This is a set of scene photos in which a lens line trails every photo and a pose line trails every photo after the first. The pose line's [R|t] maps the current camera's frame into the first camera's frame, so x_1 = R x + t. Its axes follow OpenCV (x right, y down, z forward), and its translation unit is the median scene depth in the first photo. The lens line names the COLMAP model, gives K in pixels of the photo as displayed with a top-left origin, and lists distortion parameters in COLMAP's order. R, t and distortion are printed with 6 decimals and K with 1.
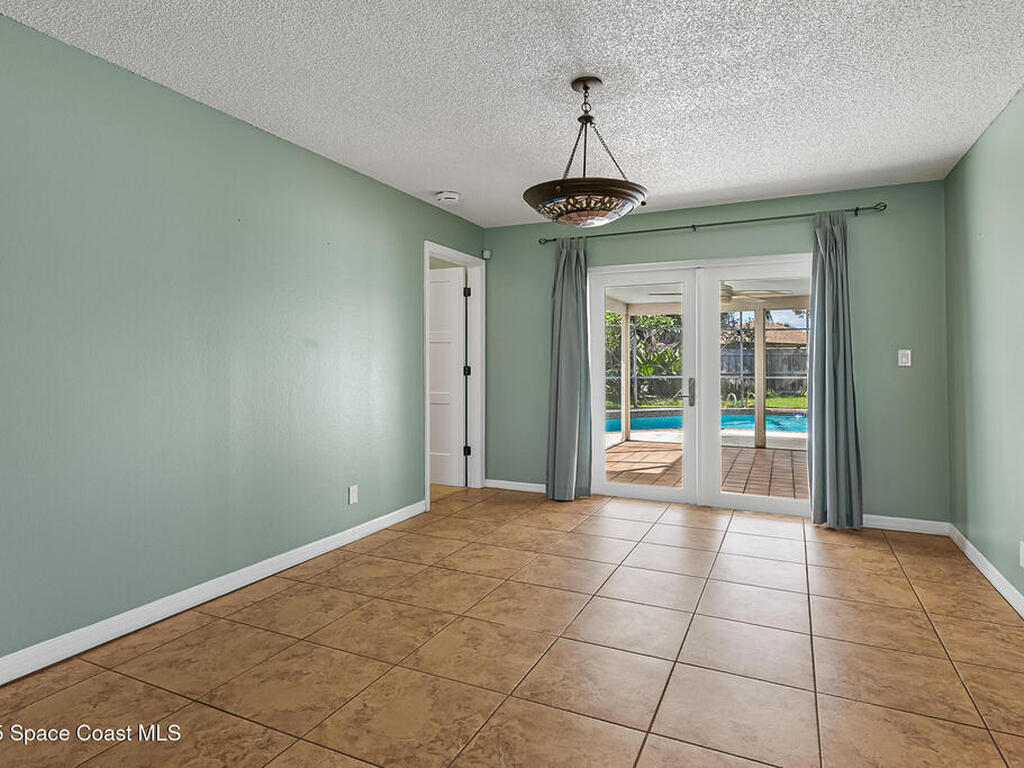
lens RADIAL K [[559.1, 0, 512.6], [0, 559.1, 353.0], [0, 0, 1]] dist [-0.001038, -0.000003]
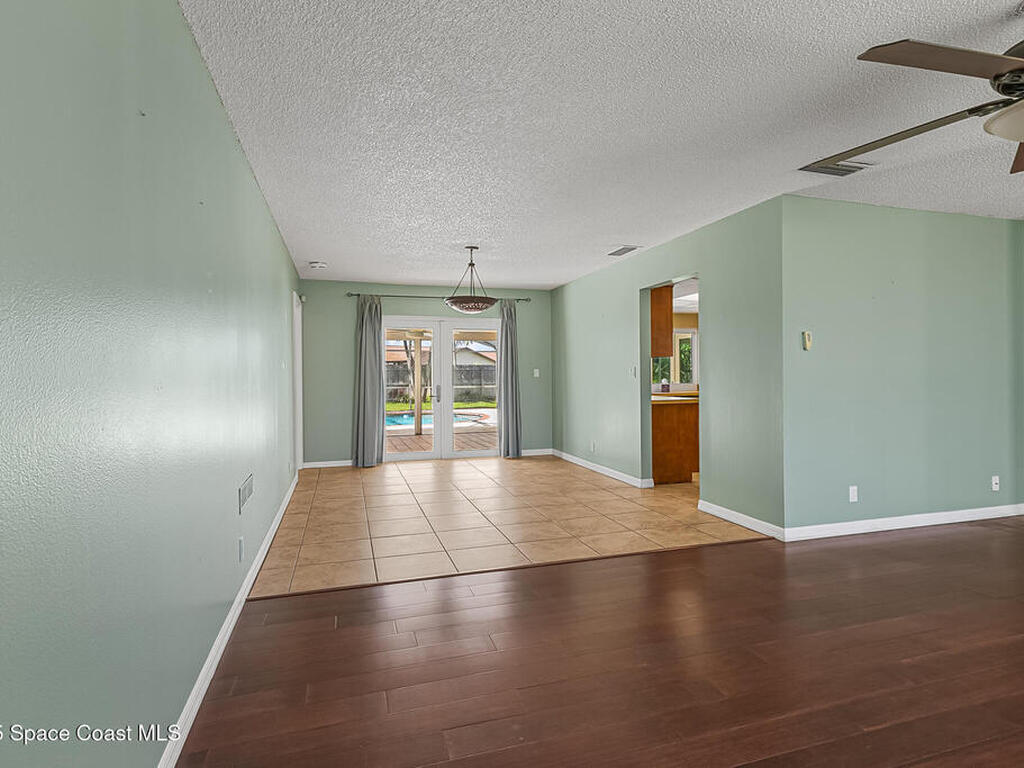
lens RADIAL K [[531.3, 0, 504.8], [0, 531.3, 378.7], [0, 0, 1]] dist [0.001574, 0.000292]
pose [[0.739846, -0.011702, 0.672675, -0.629196], [-0.003192, 0.999776, 0.020903, -0.010081], [-0.672769, -0.017612, 0.739643, -0.334672]]
